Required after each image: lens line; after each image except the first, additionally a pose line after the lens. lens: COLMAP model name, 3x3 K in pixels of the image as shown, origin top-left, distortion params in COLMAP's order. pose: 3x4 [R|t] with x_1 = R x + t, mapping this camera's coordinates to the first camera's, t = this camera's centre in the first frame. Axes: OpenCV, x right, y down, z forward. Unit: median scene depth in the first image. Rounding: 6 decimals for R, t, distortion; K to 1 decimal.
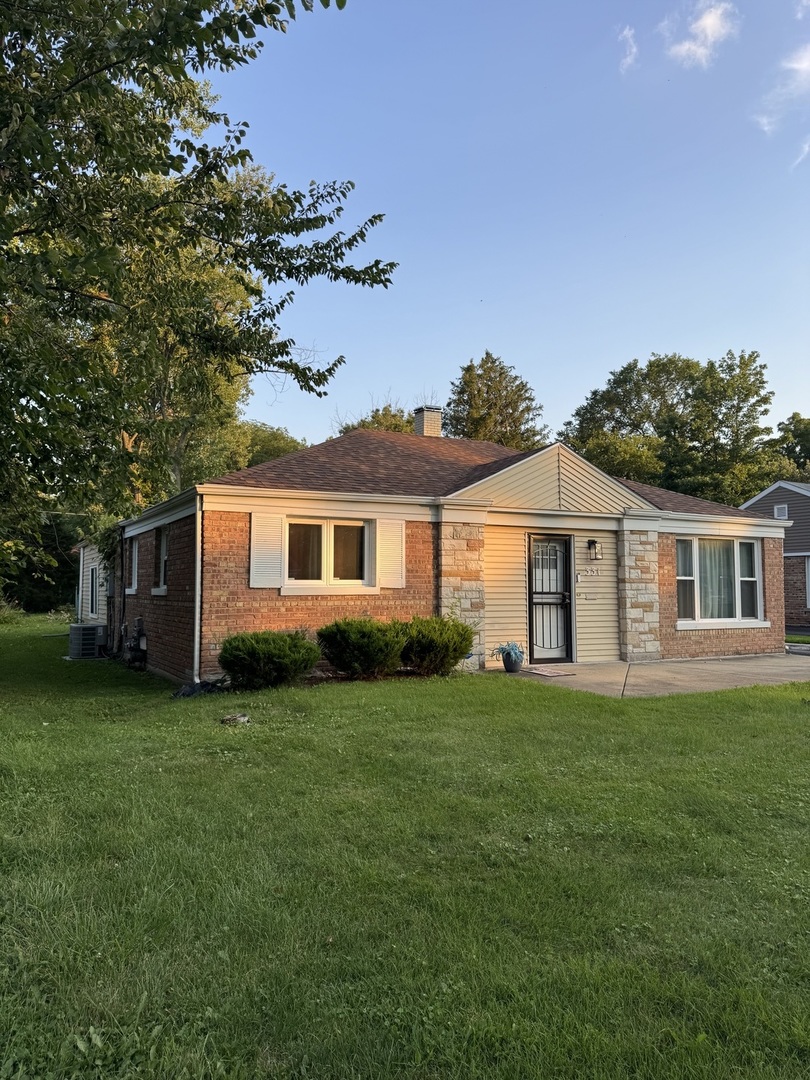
lens RADIAL K [[762.6, 0, 405.0], [0, 762.6, 540.0], [0, 0, 1]] dist [0.172317, -0.304313]
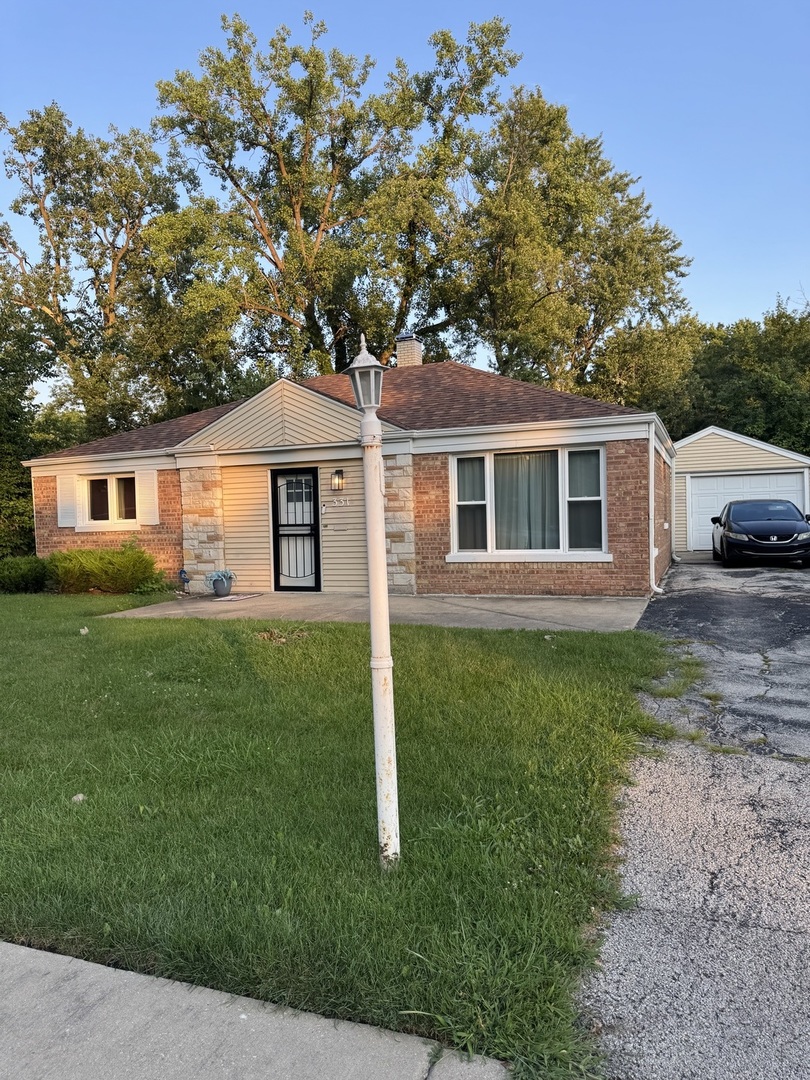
lens RADIAL K [[762.6, 0, 405.0], [0, 762.6, 540.0], [0, 0, 1]] dist [0.172317, -0.304313]
pose [[0.631367, -0.001524, -0.775482, 1.099610], [0.075764, 0.995335, 0.059728, 0.038473], [0.771774, -0.096464, 0.628538, 0.460338]]
